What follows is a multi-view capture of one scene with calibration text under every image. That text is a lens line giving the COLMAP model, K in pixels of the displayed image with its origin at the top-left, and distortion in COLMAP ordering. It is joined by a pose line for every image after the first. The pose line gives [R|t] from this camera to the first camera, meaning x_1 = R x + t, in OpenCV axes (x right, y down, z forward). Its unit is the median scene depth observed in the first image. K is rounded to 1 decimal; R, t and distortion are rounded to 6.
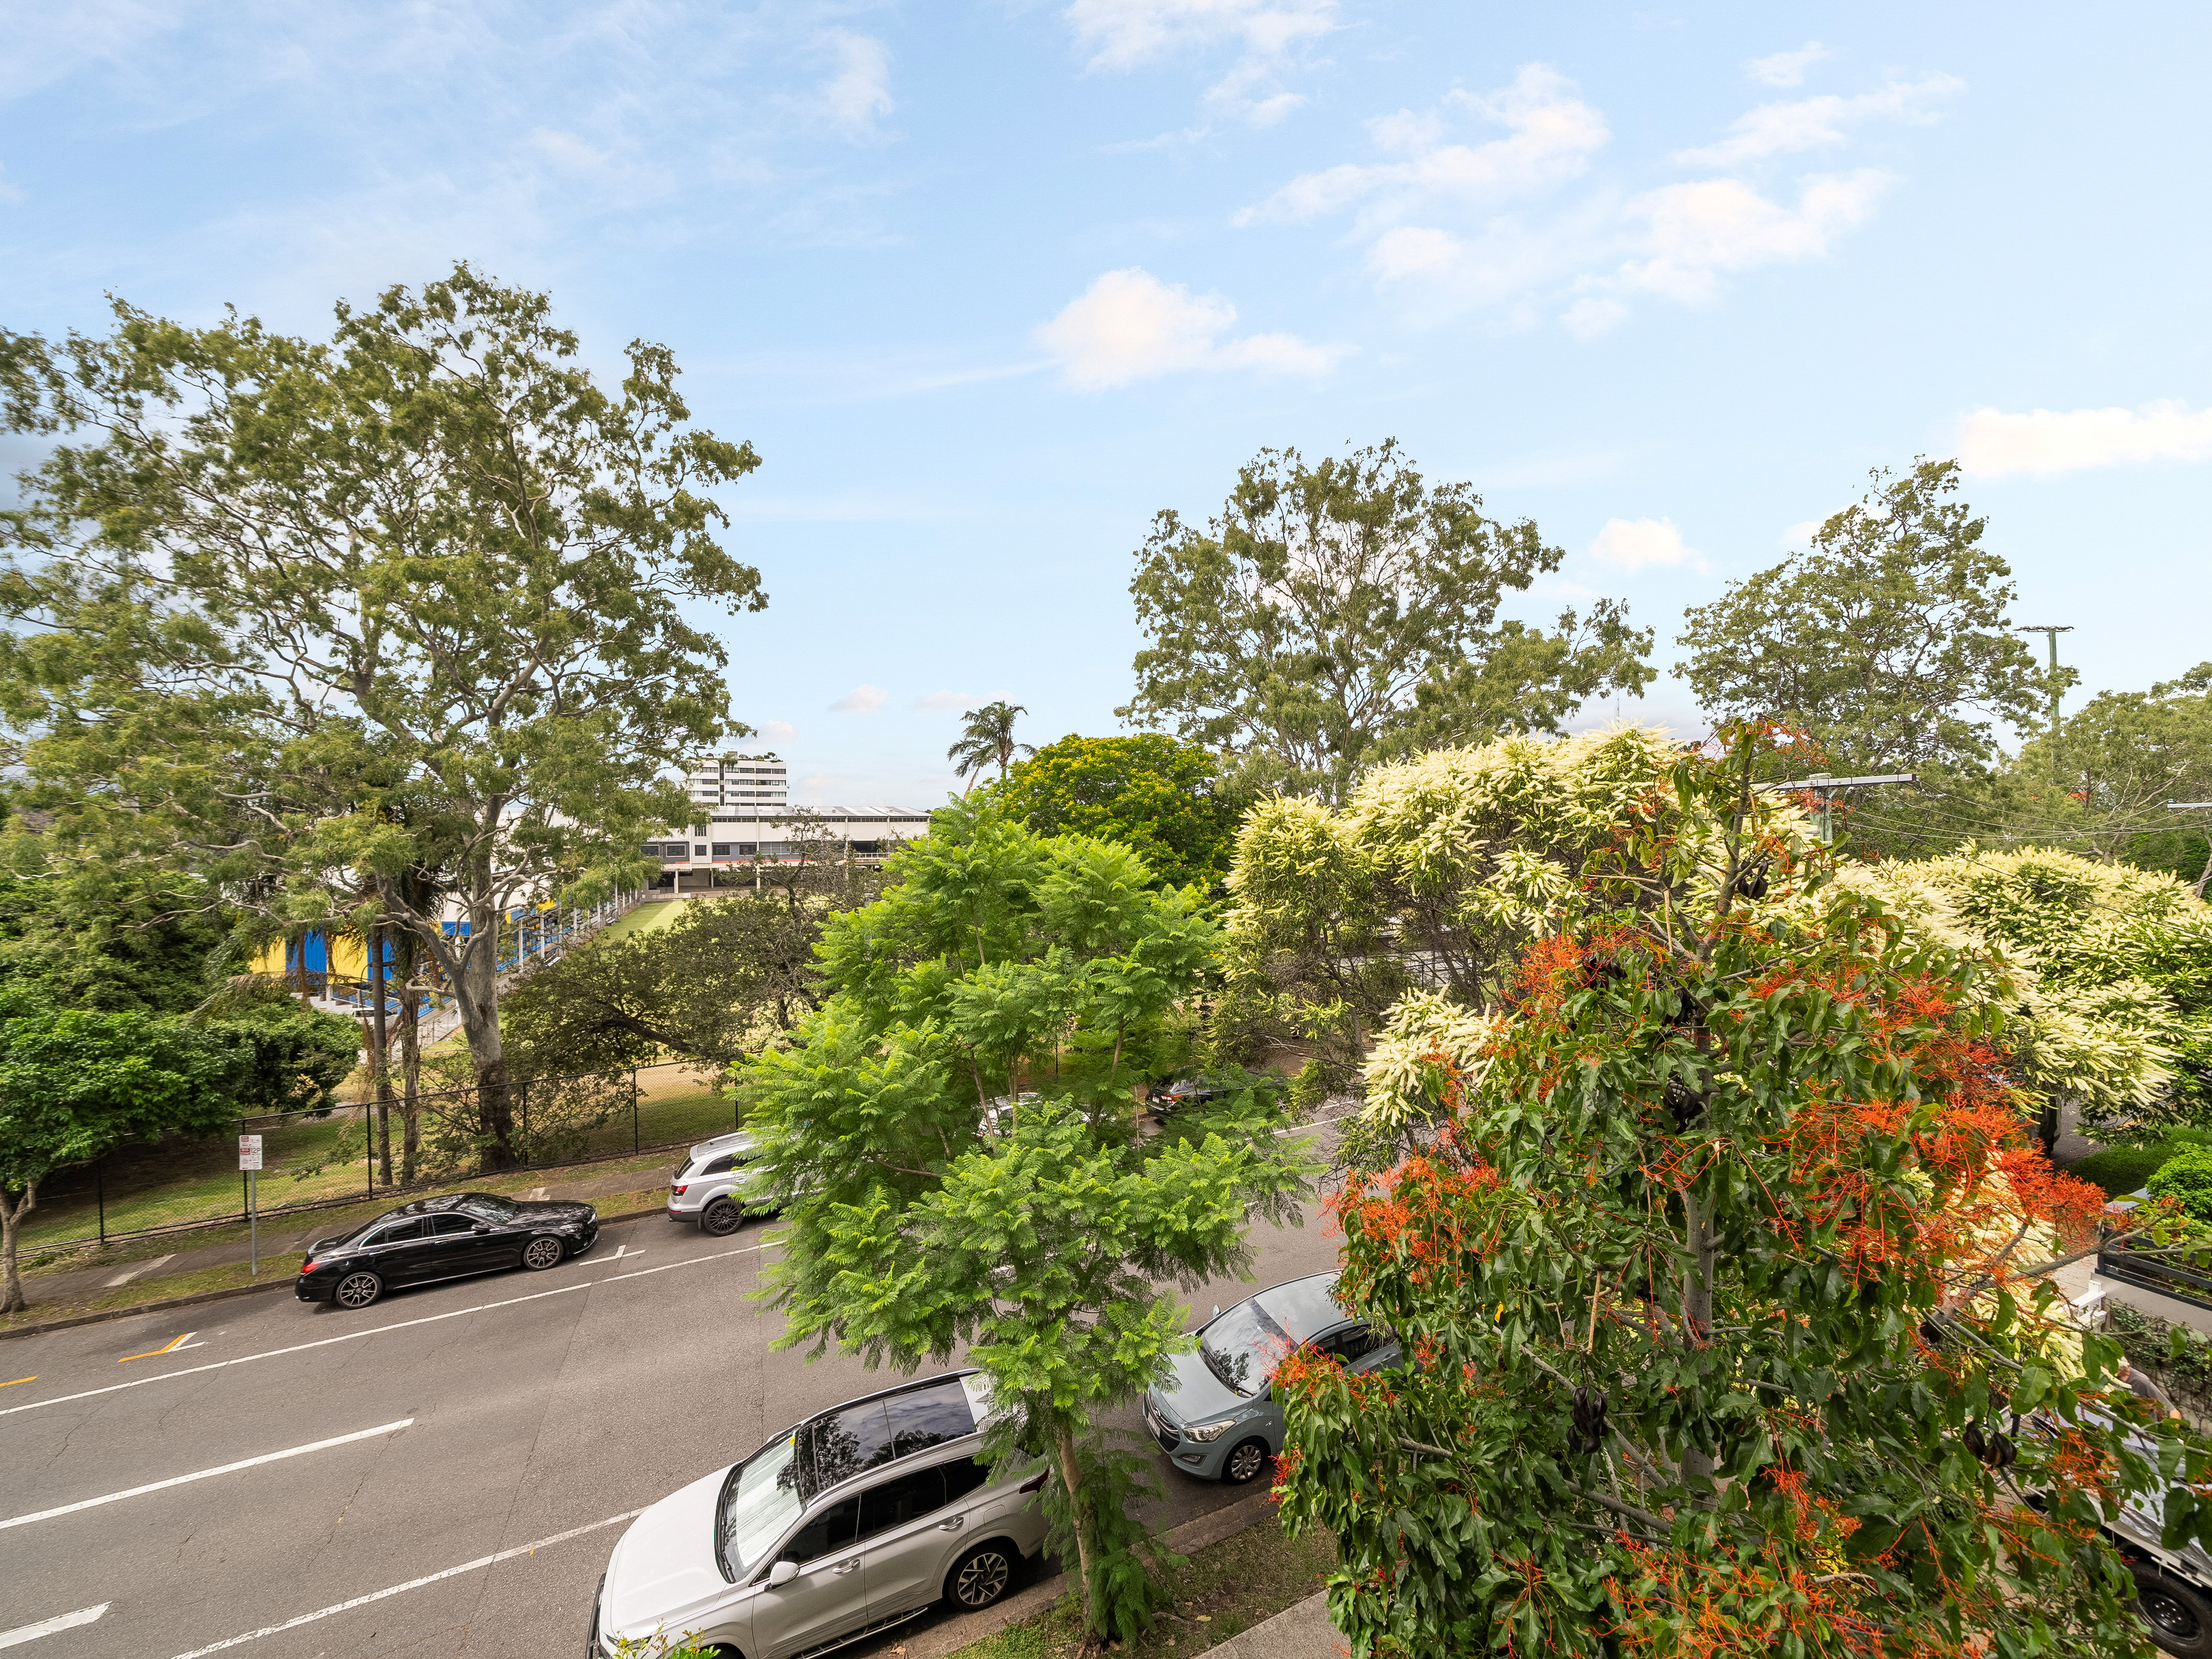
lens RADIAL K [[831.3, 0, 1106.0], [0, 831.3, 829.5], [0, 0, 1]] dist [-0.001256, -0.000398]
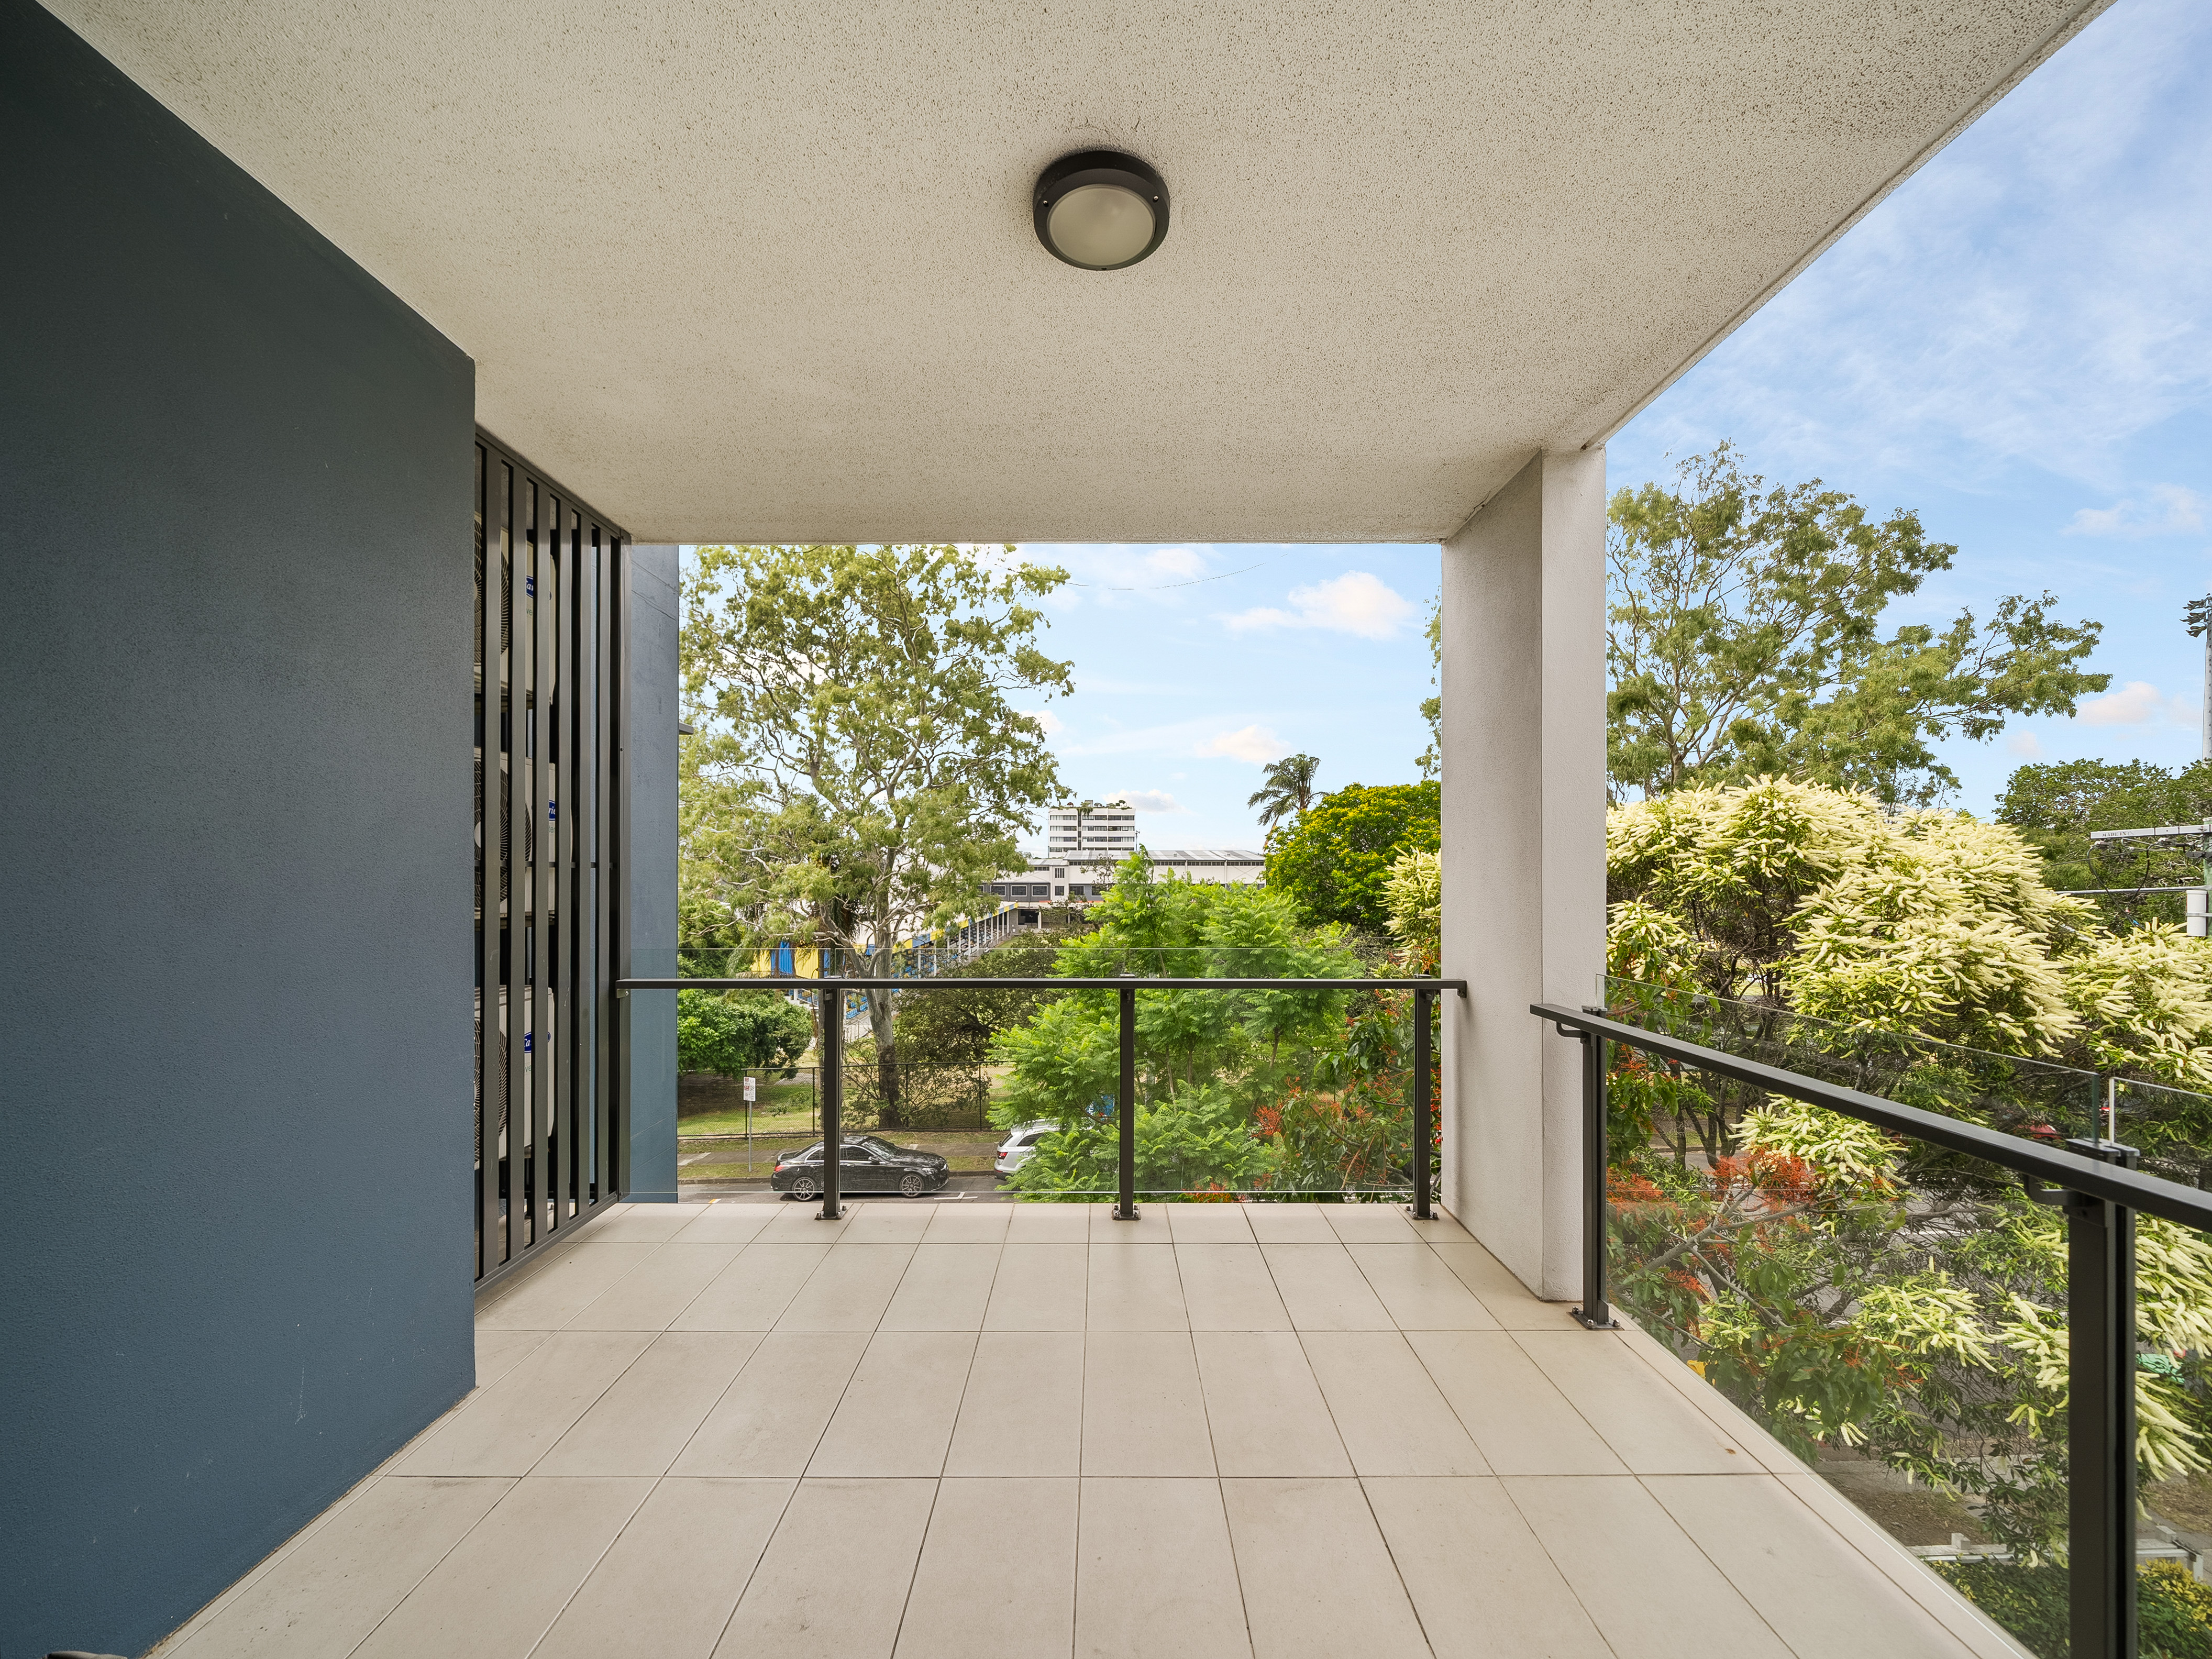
lens RADIAL K [[834.8, 0, 1107.1], [0, 834.8, 856.4], [0, 0, 1]] dist [0.000394, -0.000063]
pose [[0.921164, -0.000490, -0.389175, 0.103041], [-0.007422, 0.999795, -0.018826, -0.003254], [0.389104, 0.020230, 0.920972, -0.099756]]
